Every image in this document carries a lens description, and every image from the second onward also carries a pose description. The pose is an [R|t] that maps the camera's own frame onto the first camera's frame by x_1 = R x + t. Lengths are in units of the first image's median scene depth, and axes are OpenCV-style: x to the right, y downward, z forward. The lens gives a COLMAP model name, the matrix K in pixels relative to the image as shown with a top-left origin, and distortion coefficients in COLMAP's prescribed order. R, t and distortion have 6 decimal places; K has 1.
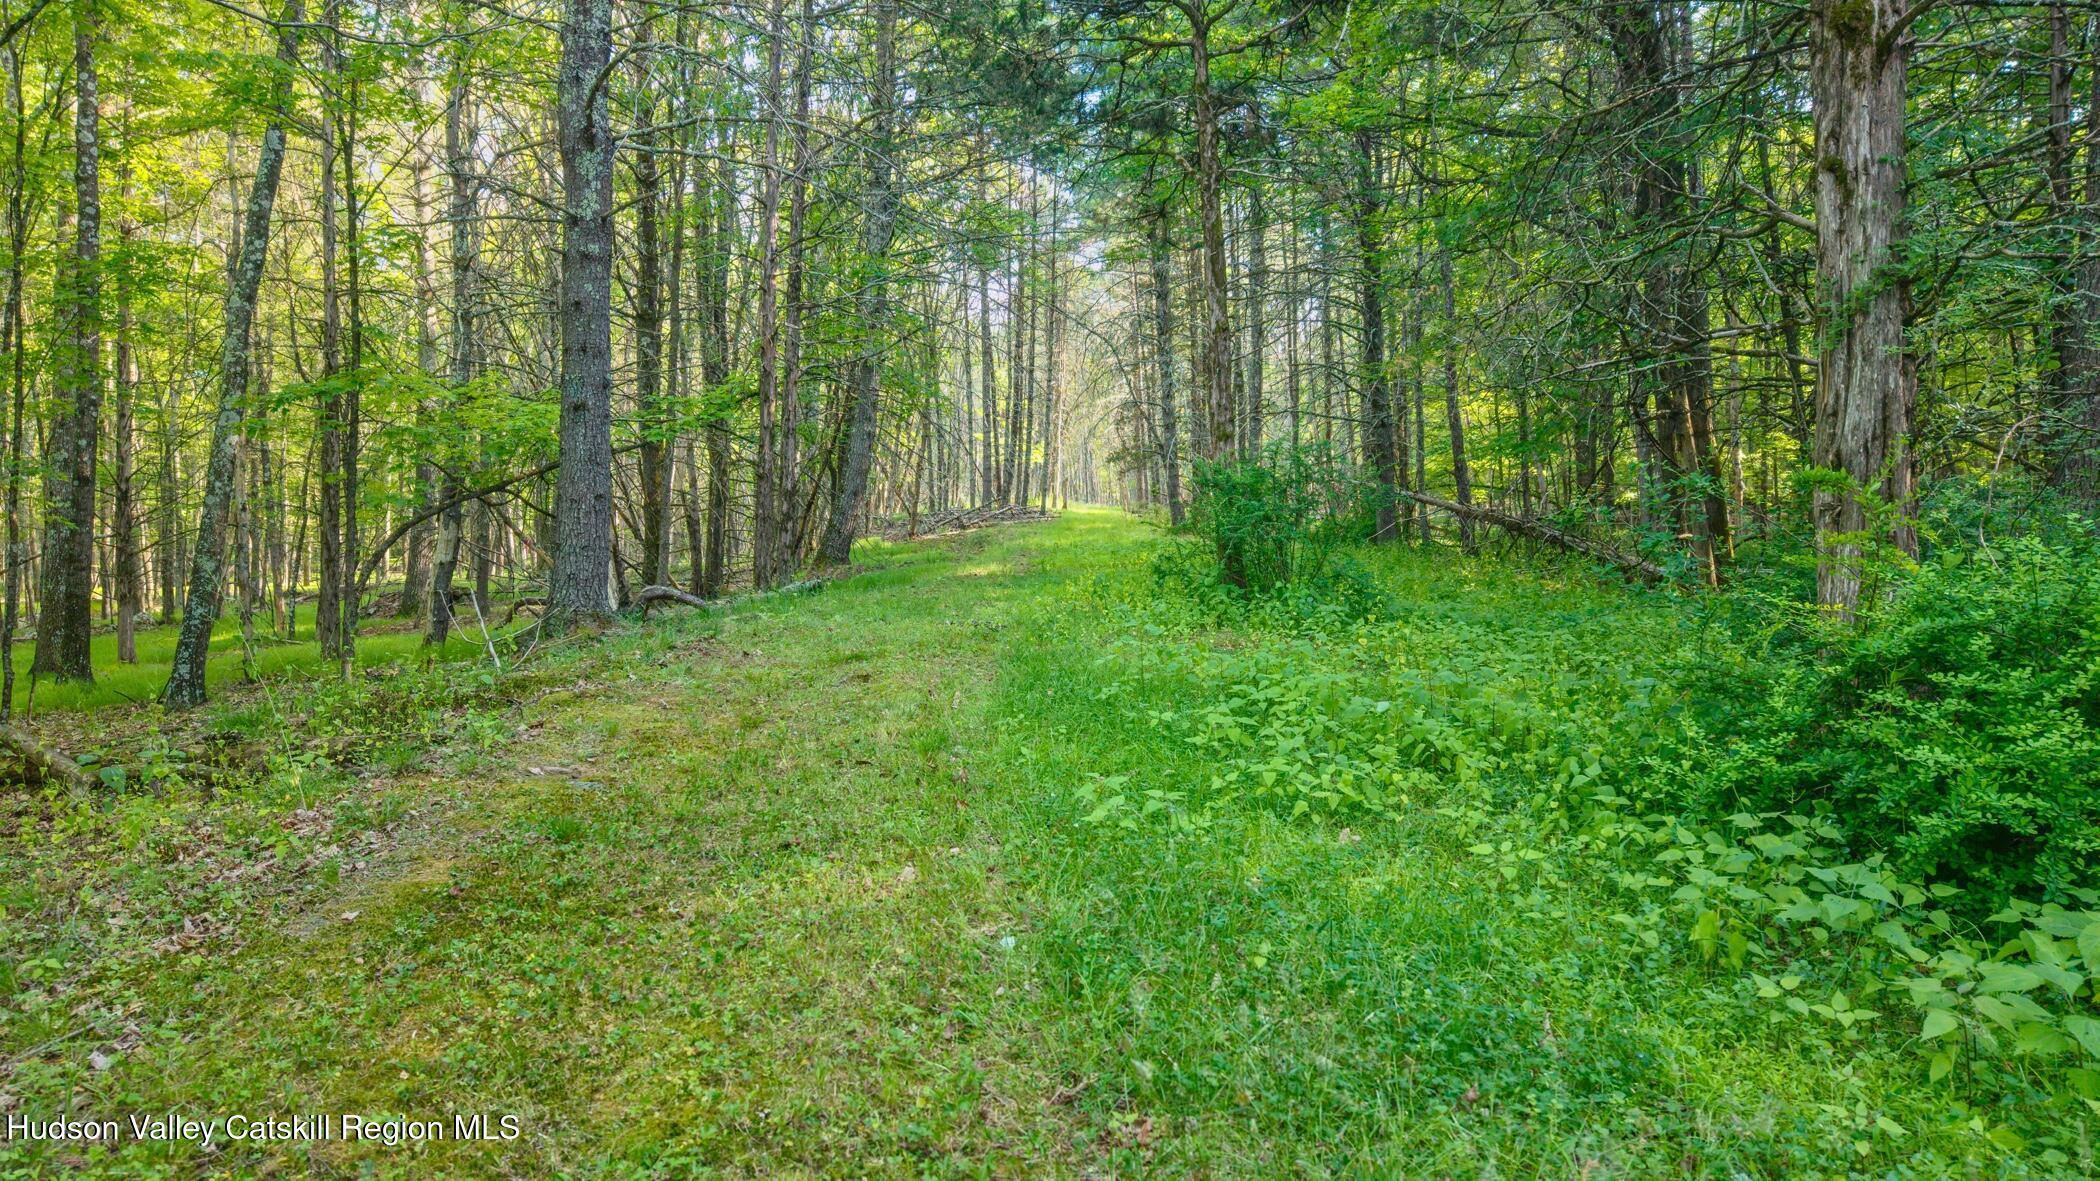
lens RADIAL K [[1412.8, 0, 1050.0], [0, 1412.8, 590.5], [0, 0, 1]] dist [-0.003231, 0.000170]
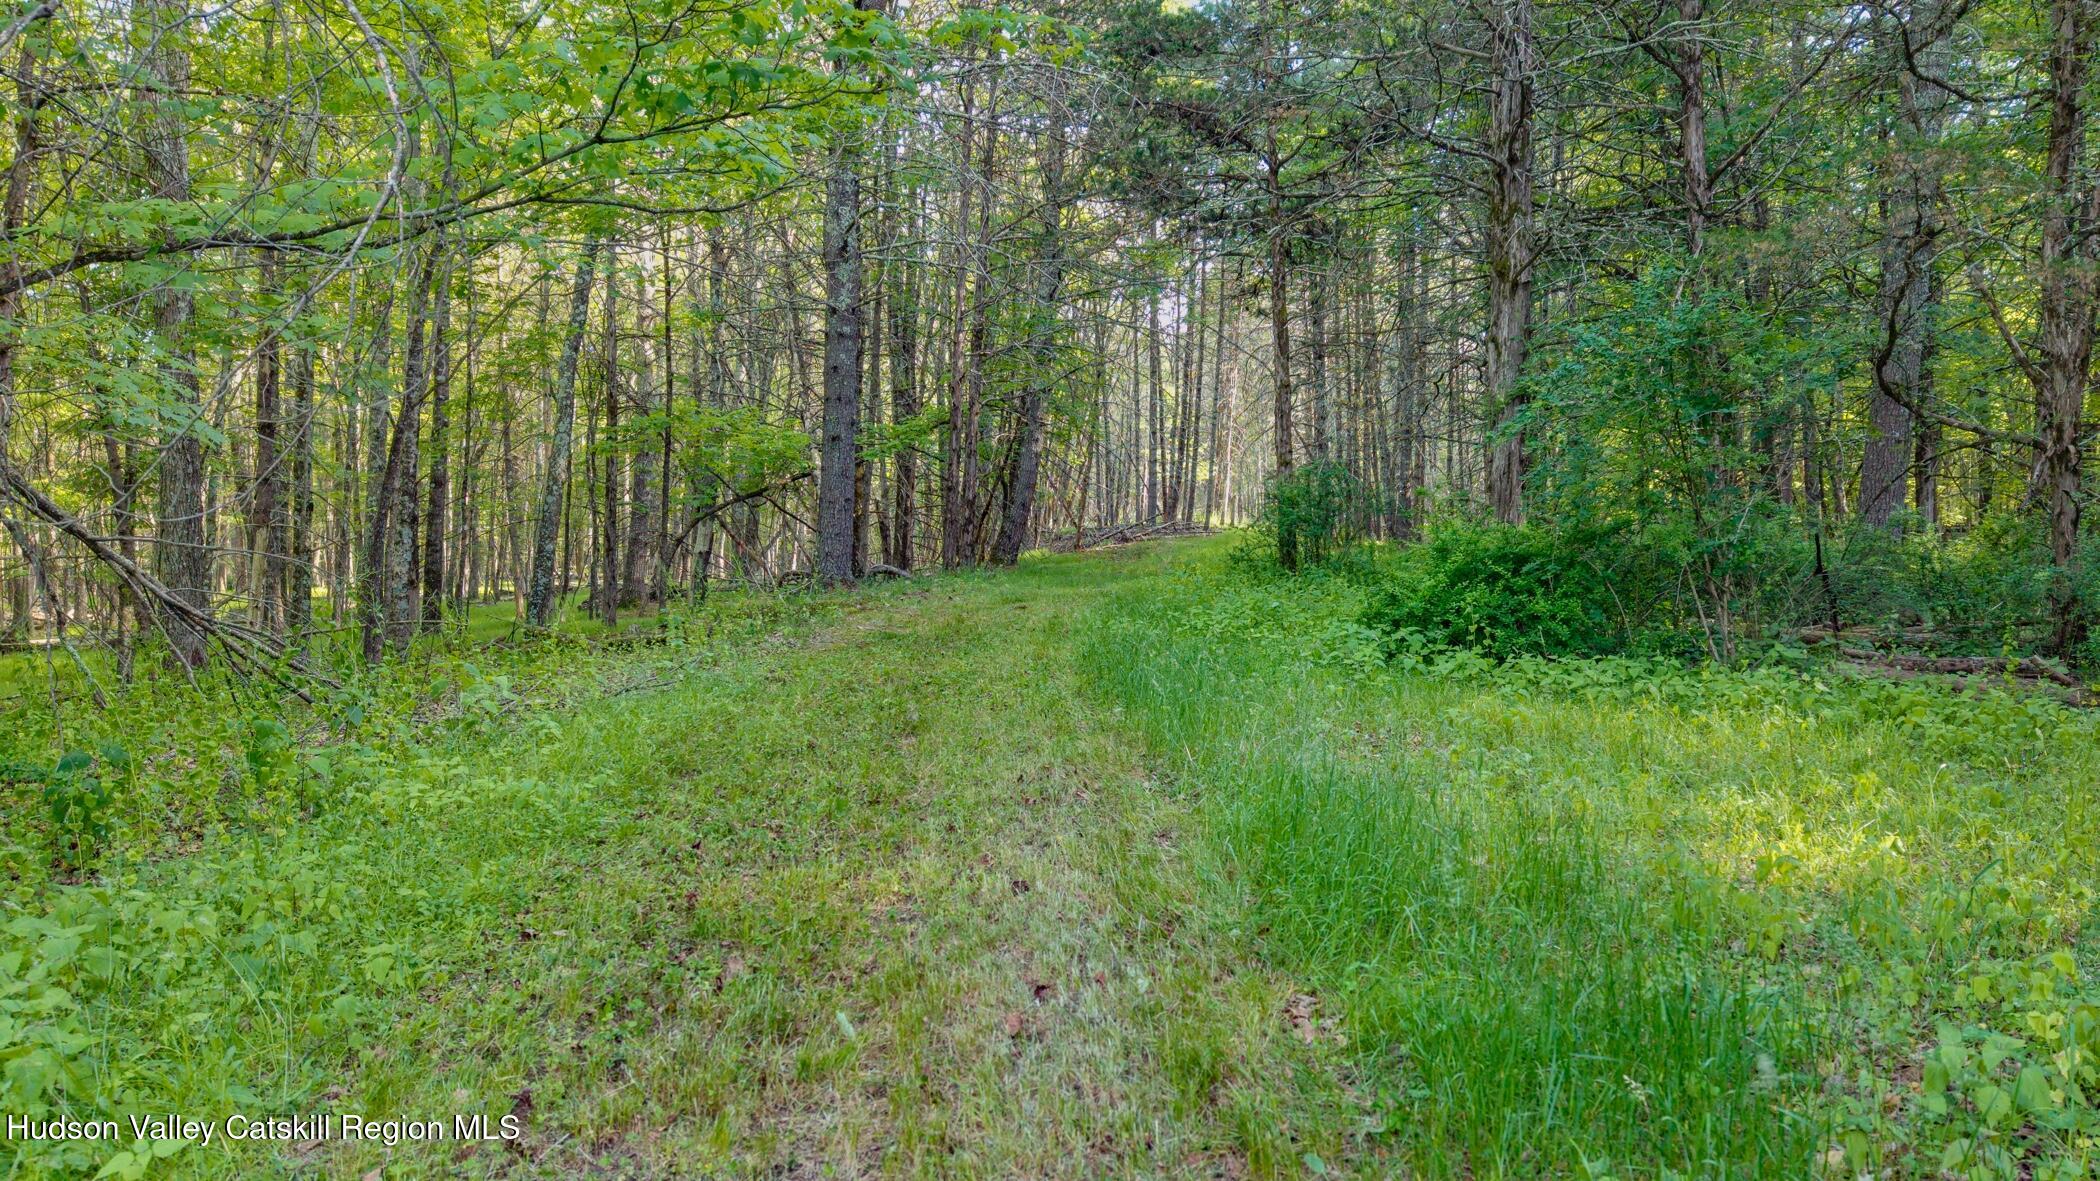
lens RADIAL K [[1377.3, 0, 1050.0], [0, 1377.3, 590.5], [0, 0, 1]] dist [0.085807, -0.191401]
pose [[0.992881, 0.019914, -0.117431, 0.021036], [-0.021006, 0.999747, -0.008074, 0.012174], [0.117241, 0.010484, 0.993048, -0.140904]]
